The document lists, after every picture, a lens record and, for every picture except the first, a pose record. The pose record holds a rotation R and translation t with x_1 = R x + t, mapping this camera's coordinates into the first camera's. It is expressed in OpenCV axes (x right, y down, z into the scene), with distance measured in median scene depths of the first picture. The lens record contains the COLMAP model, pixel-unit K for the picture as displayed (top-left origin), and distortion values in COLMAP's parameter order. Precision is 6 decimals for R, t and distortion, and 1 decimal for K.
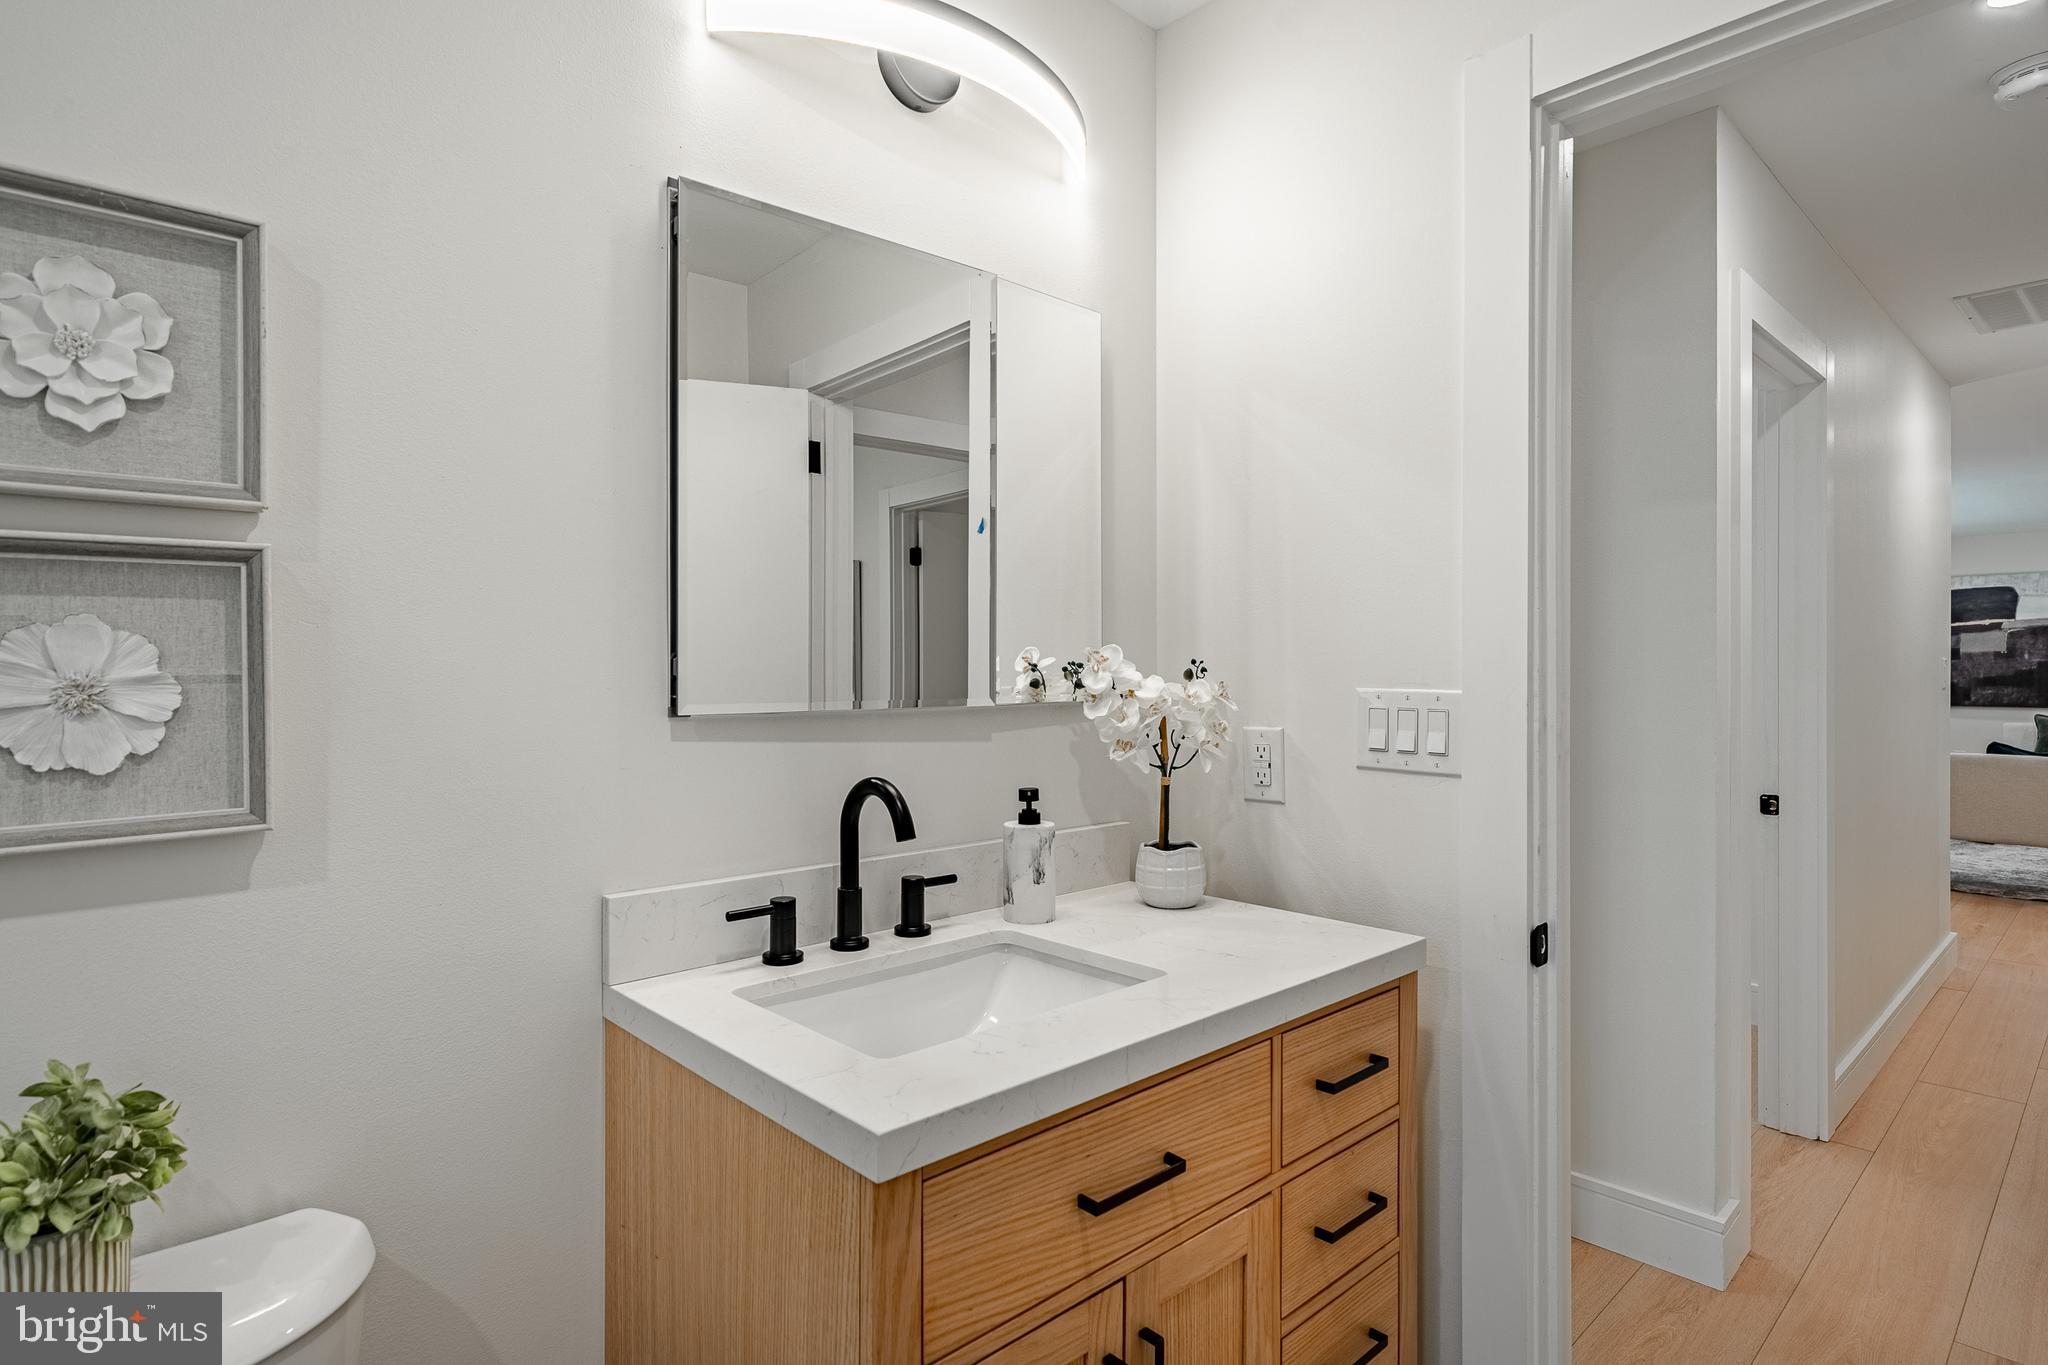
lens RADIAL K [[1058.0, 0, 1028.1], [0, 1058.0, 670.4], [0, 0, 1]] dist [0.004397, 0.000260]
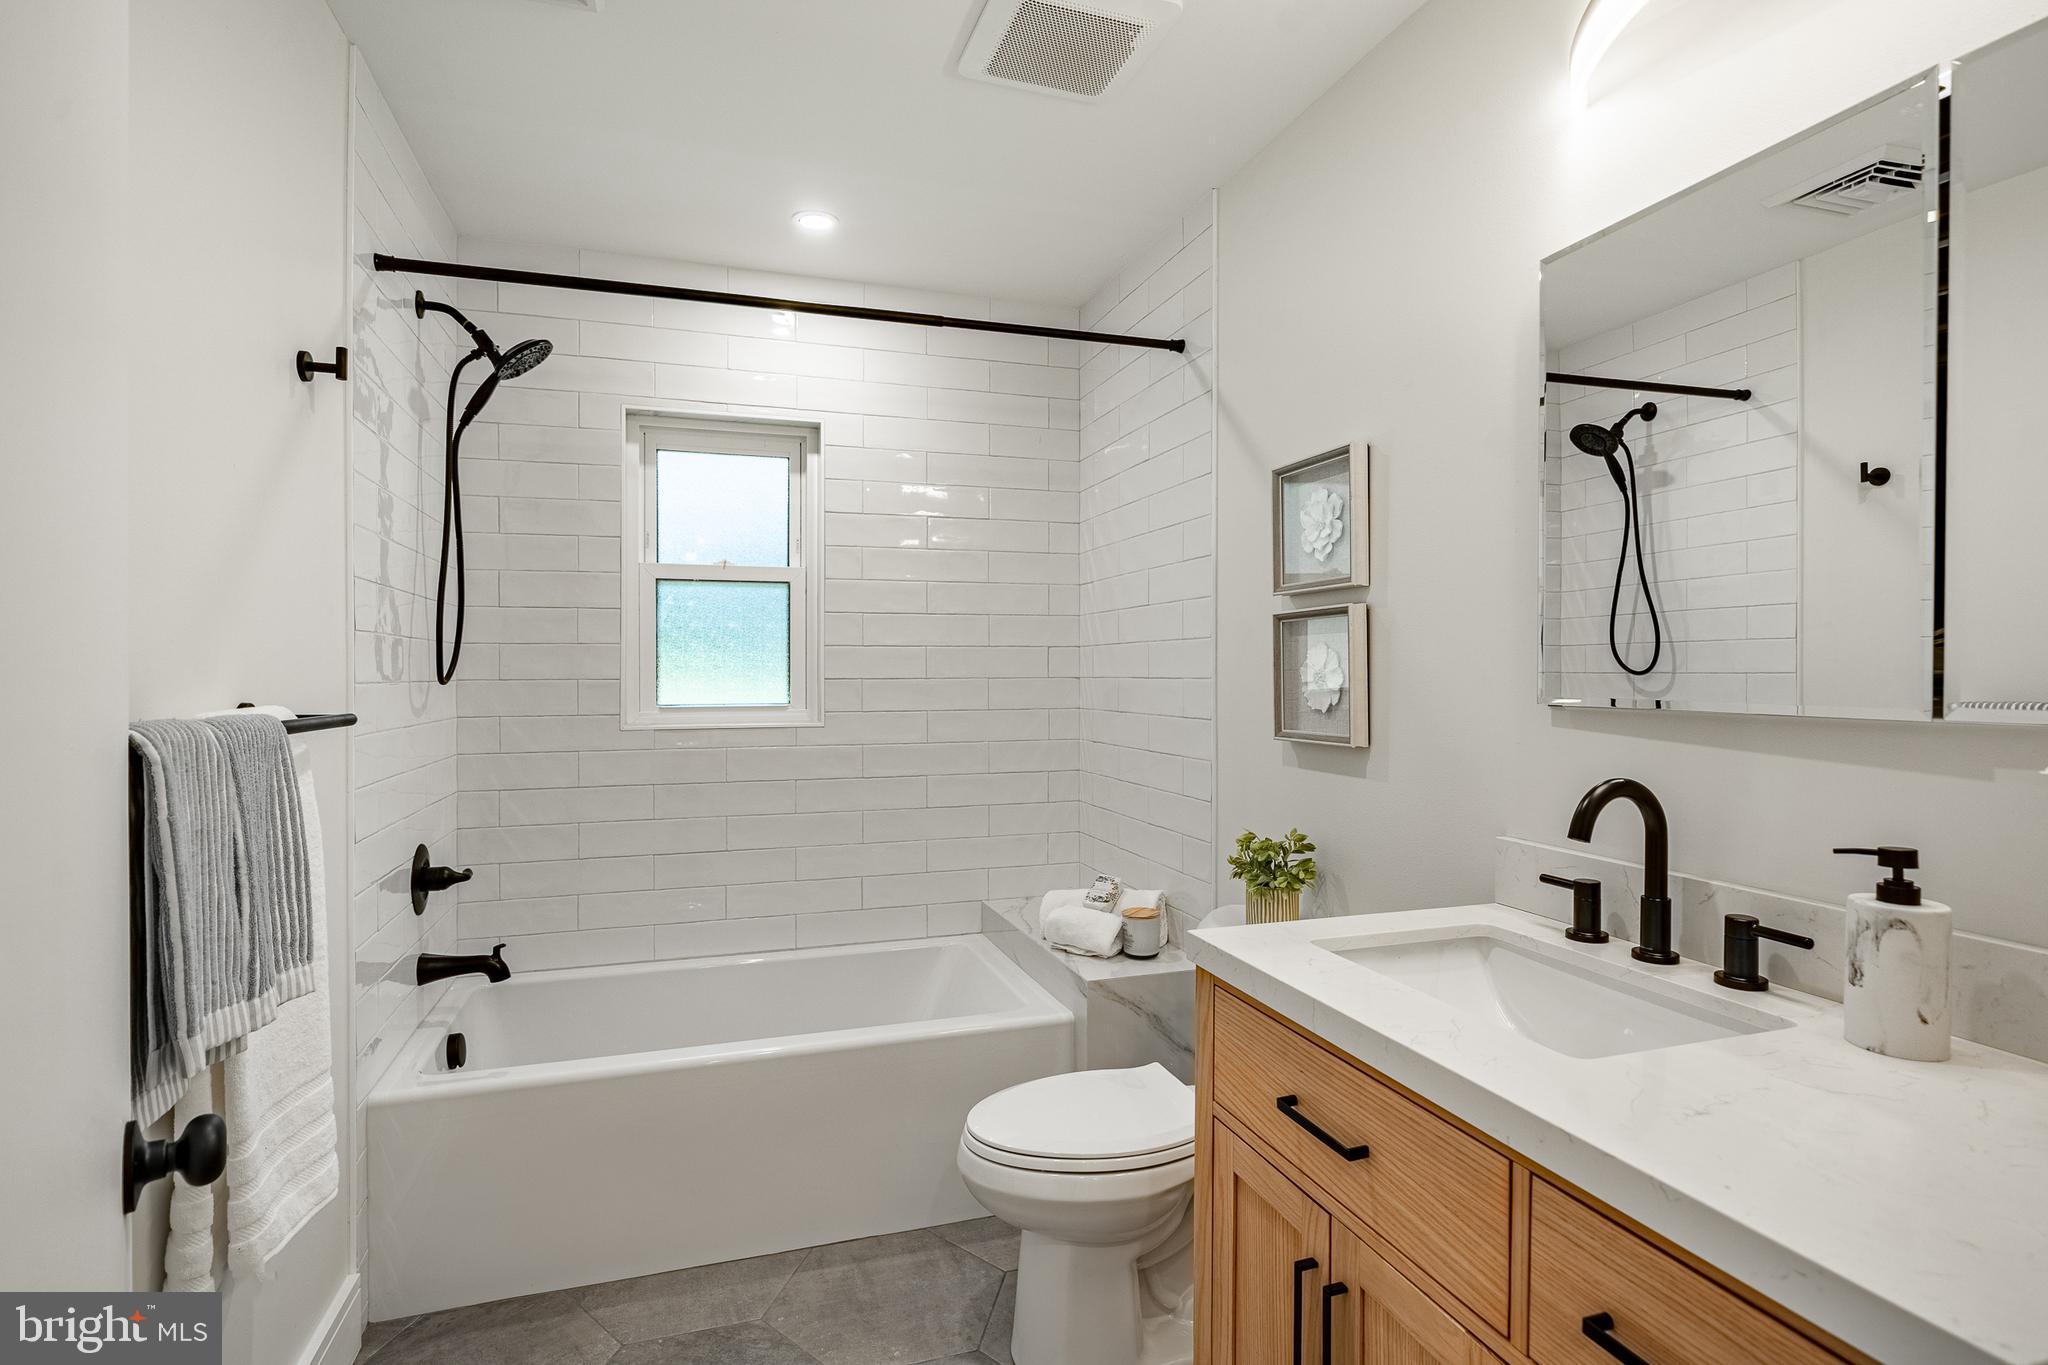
lens RADIAL K [[1012.6, 0, 1019.5], [0, 1012.6, 684.0], [0, 0, 1]] dist [-0.006026, -0.001078]
pose [[-0.414307, 0.013416, -0.910038, 0.984517], [-0.004299, 0.999851, 0.016697, 0.002648], [0.910127, 0.010830, -0.414188, 0.949114]]
